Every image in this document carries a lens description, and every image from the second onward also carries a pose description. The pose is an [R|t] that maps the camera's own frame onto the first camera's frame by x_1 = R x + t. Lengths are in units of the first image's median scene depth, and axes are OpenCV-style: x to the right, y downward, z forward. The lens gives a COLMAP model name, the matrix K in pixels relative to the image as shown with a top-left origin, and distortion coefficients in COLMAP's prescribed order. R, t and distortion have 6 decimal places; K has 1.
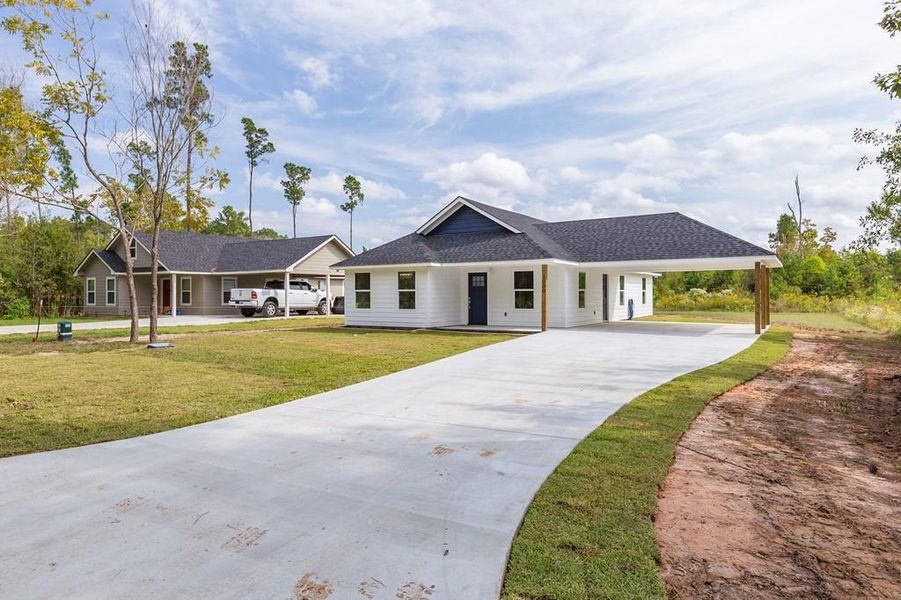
lens RADIAL K [[521.6, 0, 454.7], [0, 521.6, 294.2], [0, 0, 1]] dist [-0.006540, 0.000420]
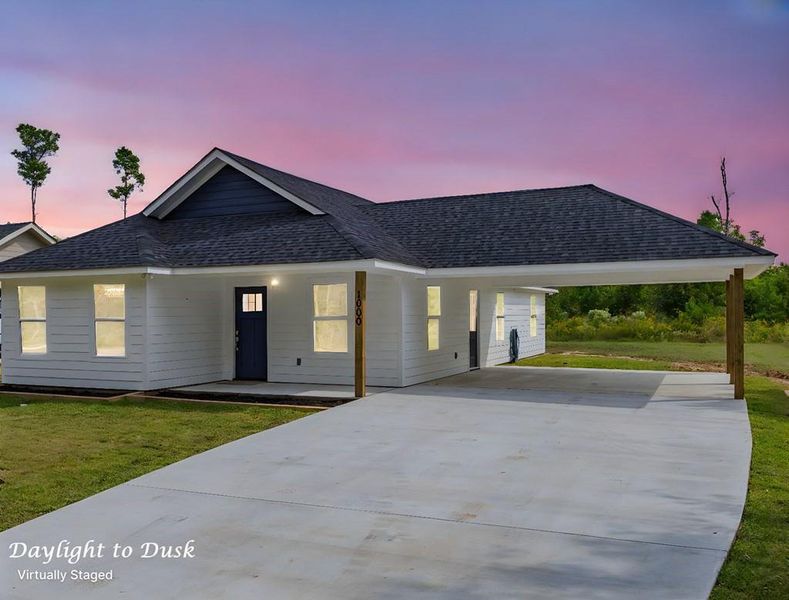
lens RADIAL K [[700.4, 0, 394.2], [0, 700.4, 304.3], [0, 0, 1]] dist [0.023785, 0.007467]
pose [[0.986781, -0.000545, 0.162060, 0.054903], [0.003337, 0.999851, -0.016956, -0.006849], [-0.162027, 0.017272, 0.986635, 0.176238]]
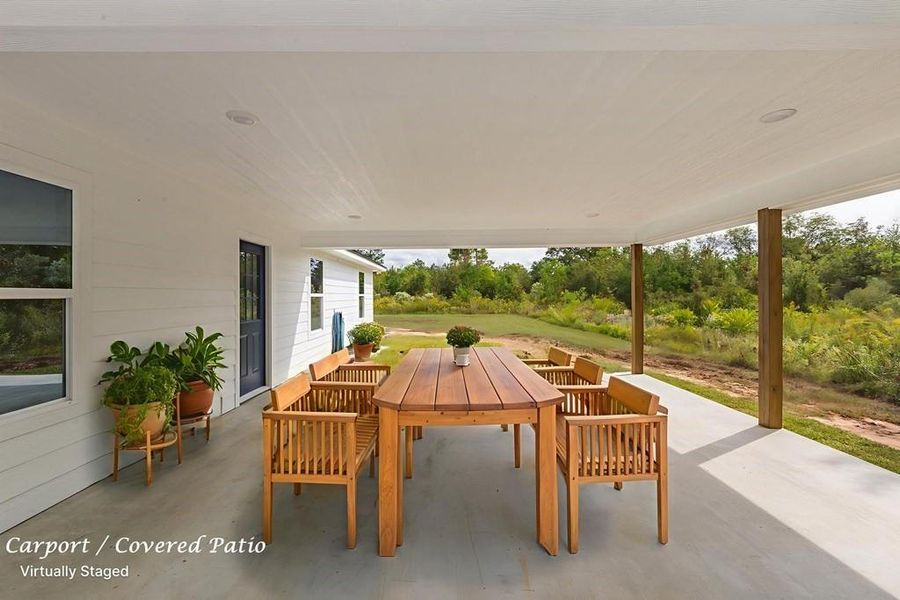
lens RADIAL K [[415.7, 0, 449.1], [0, 415.7, 298.4], [0, 0, 1]] dist [0.001181, 0.000137]
pose [[0.836210, -0.003185, 0.548399, 0.192568], [0.000850, 0.999989, 0.004512, -0.004635], [-0.548408, -0.003307, 0.836204, 0.562465]]
